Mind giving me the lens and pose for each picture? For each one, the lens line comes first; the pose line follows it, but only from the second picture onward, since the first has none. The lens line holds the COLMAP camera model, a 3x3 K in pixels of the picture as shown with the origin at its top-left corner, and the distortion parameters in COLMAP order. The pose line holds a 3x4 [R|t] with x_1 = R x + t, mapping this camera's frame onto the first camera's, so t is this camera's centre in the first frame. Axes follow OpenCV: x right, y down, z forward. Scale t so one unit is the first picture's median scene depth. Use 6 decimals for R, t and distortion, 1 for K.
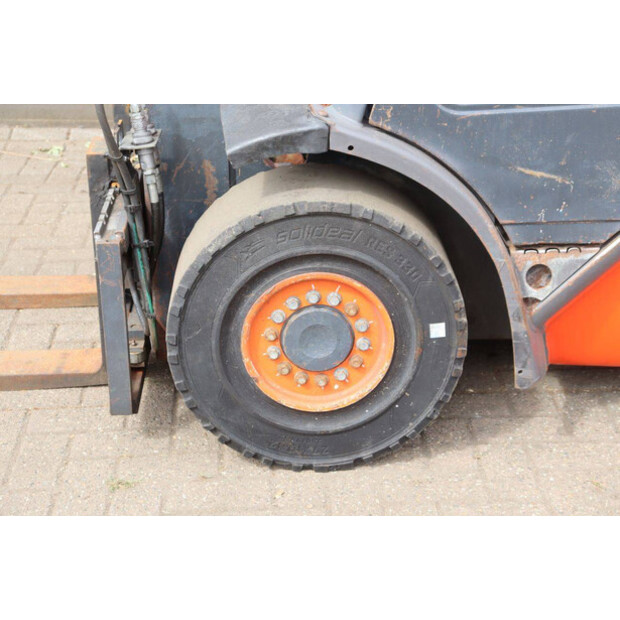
lens RADIAL K [[1148.4, 0, 314.0], [0, 1148.4, 310.0], [0, 0, 1]] dist [0.269365, 0.000000]
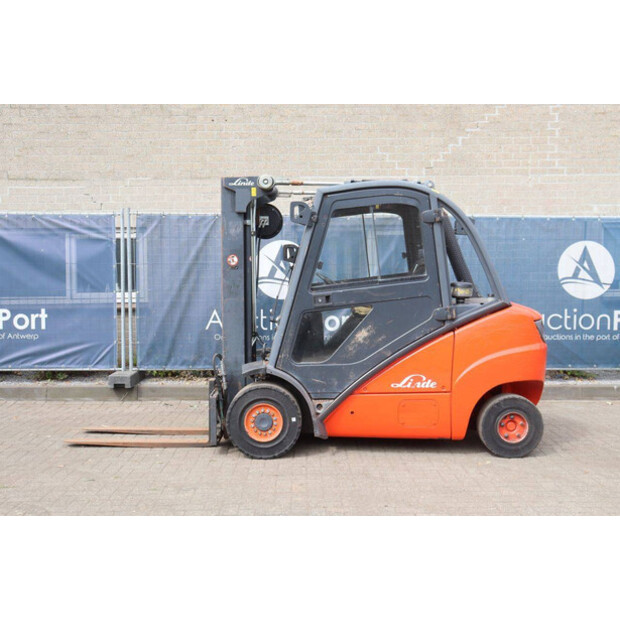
lens RADIAL K [[744.3, 0, 297.8], [0, 744.3, 319.8], [0, 0, 1]] dist [0.002375, 0.000000]
pose [[0.998261, 0.002257, -0.058910, 0.269404], [-0.022971, 0.935179, -0.353431, 0.597216], [0.054294, 0.354169, 0.933604, -1.504647]]
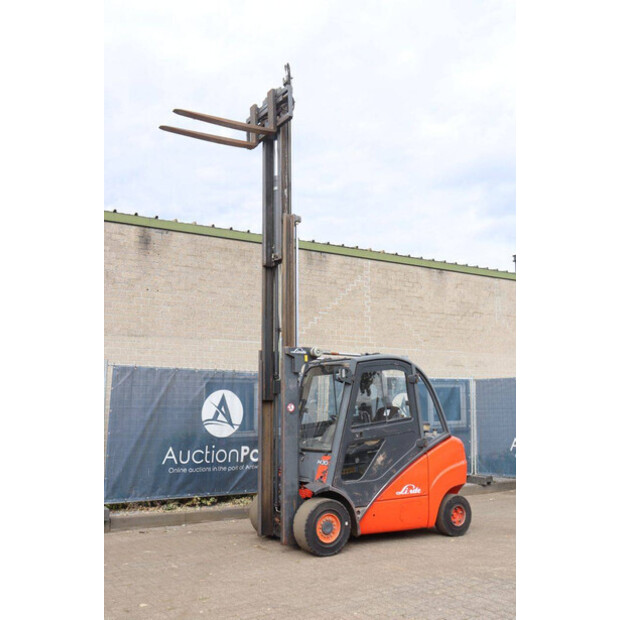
lens RADIAL K [[674.0, 0, 301.7], [0, 674.0, 302.0], [0, 0, 1]] dist [-0.039653, 0.000000]
pose [[0.873289, 0.073040, 0.481697, -1.682242], [0.205724, 0.840951, -0.500479, 0.680011], [-0.441638, 0.536159, 0.719367, -1.757945]]
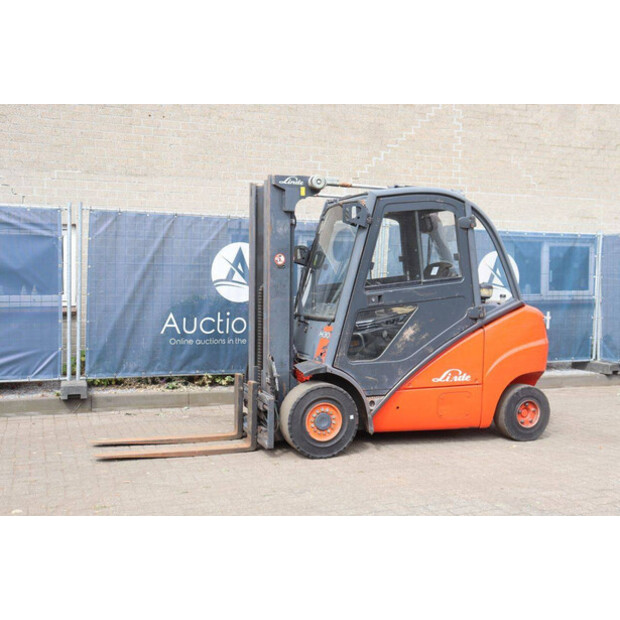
lens RADIAL K [[744.3, 0, 303.6], [0, 744.3, 312.6], [0, 0, 1]] dist [0.002375, 0.000000]
pose [[0.955238, -0.002712, 0.295826, -0.814932], [0.114098, 0.925972, -0.359941, 0.591481], [-0.272950, 0.377583, 0.884833, -1.383678]]
